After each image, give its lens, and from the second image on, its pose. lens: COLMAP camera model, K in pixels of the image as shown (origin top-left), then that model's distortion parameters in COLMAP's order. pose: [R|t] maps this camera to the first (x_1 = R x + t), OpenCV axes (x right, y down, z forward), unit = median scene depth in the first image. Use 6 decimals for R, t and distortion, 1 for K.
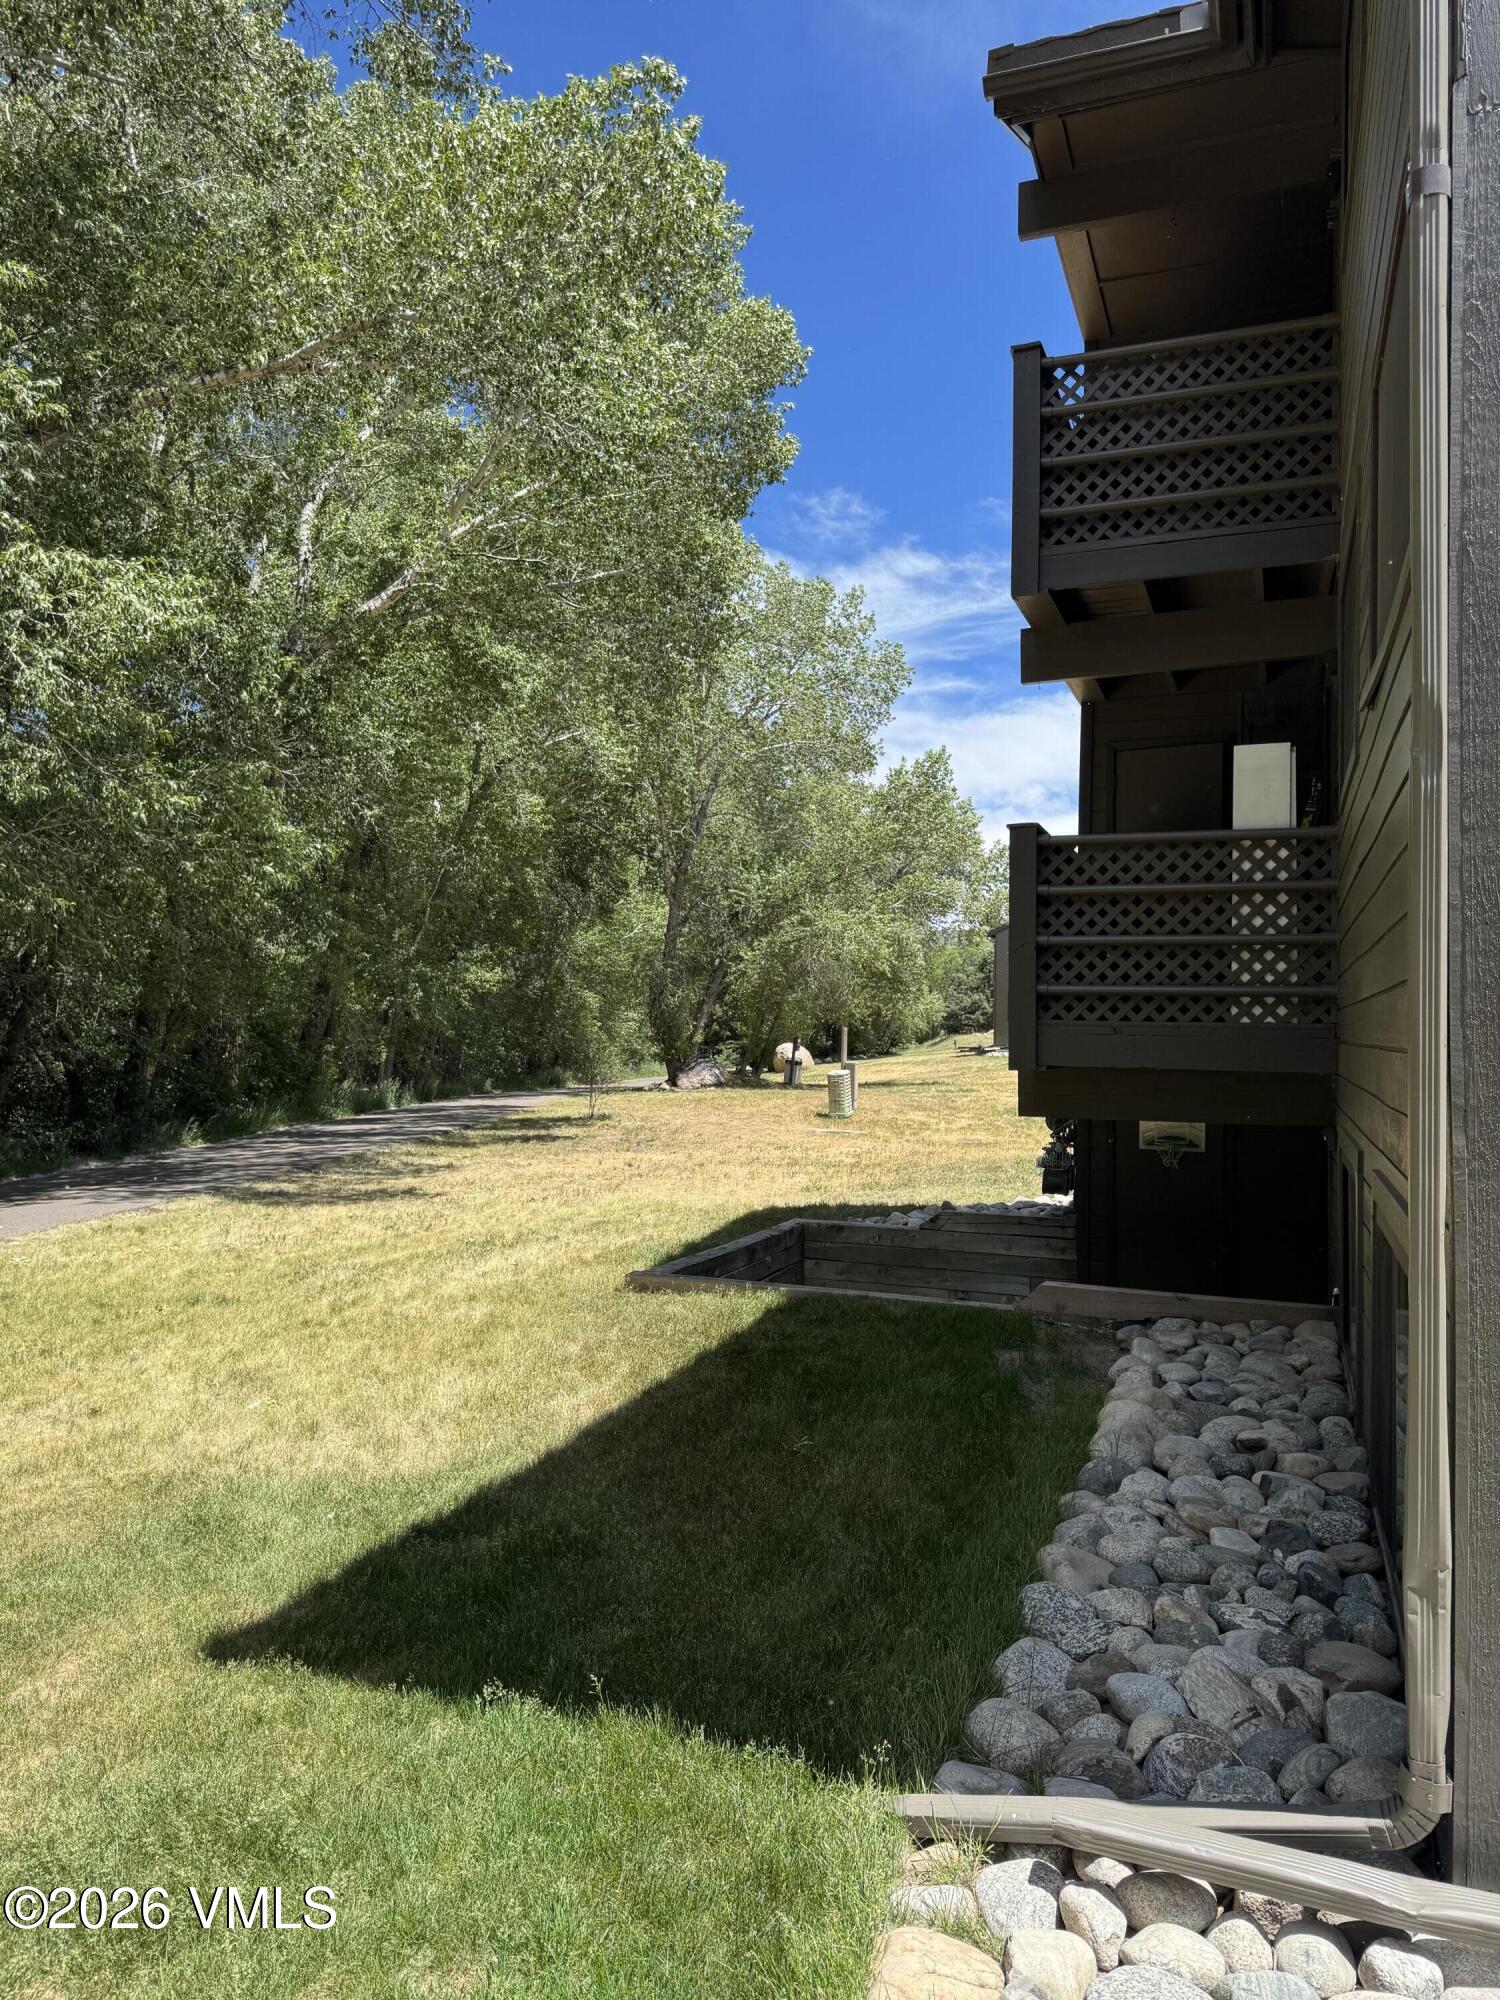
lens RADIAL K [[1431.3, 0, 746.3], [0, 1431.3, 994.2], [0, 0, 1]] dist [0.029159, -0.059280]
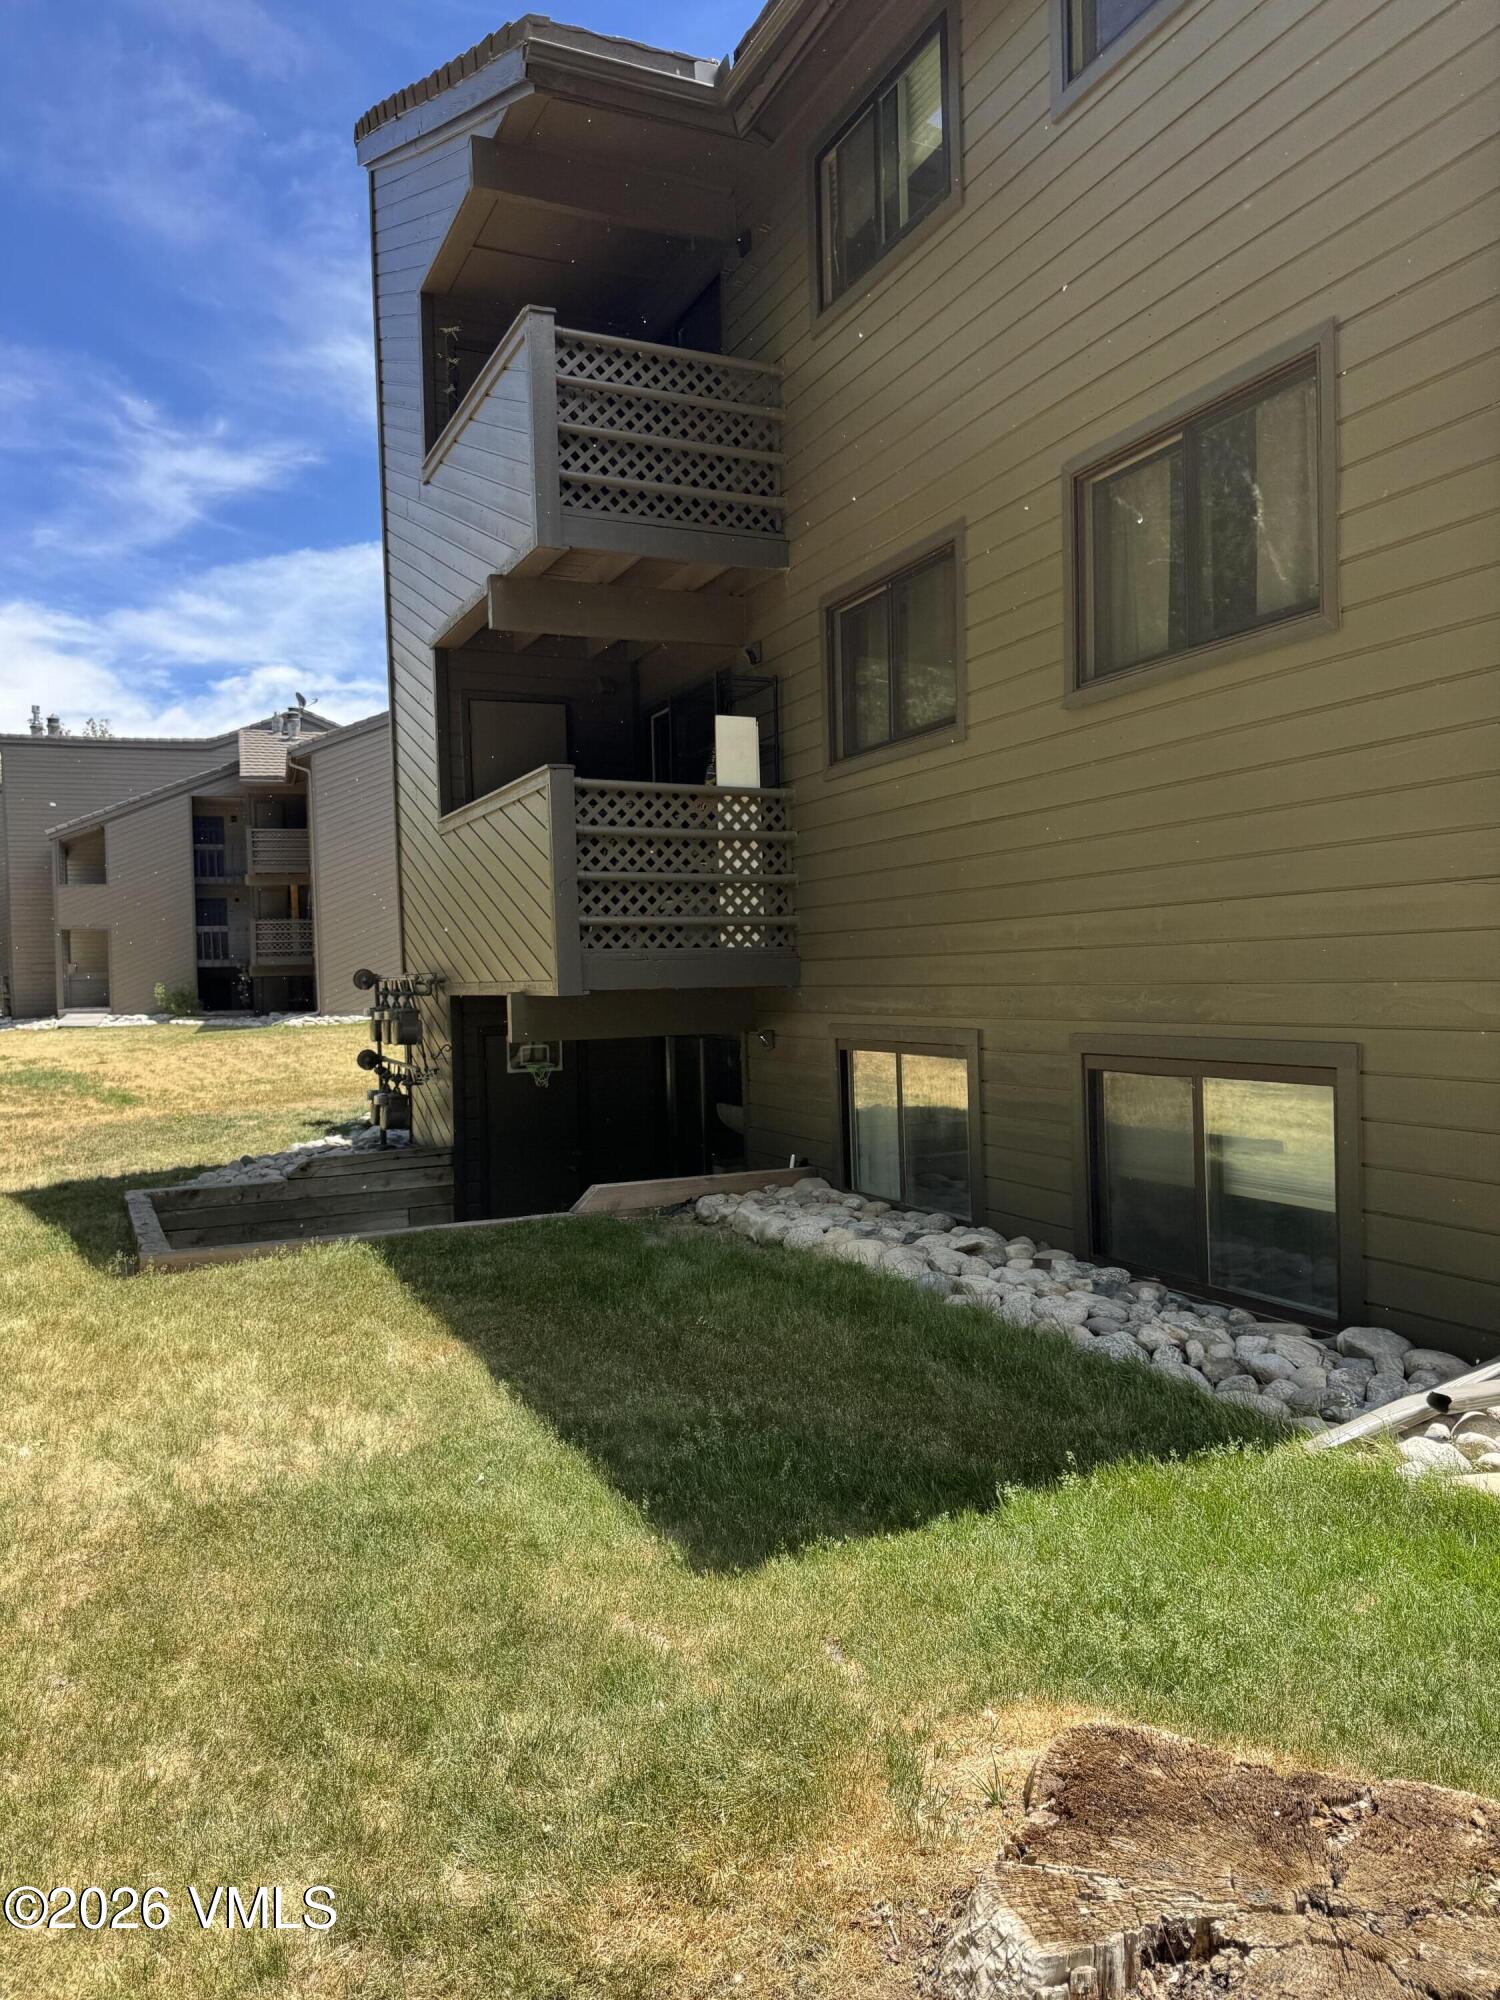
lens RADIAL K [[1431.3, 0, 790.3], [0, 1431.3, 1005.3], [0, 0, 1]] dist [0.029159, -0.059280]
pose [[0.681783, -0.044426, 0.730204, -0.505342], [0.007004, 0.998505, 0.054210, 0.003583], [-0.731521, -0.031845, 0.681075, 0.137373]]
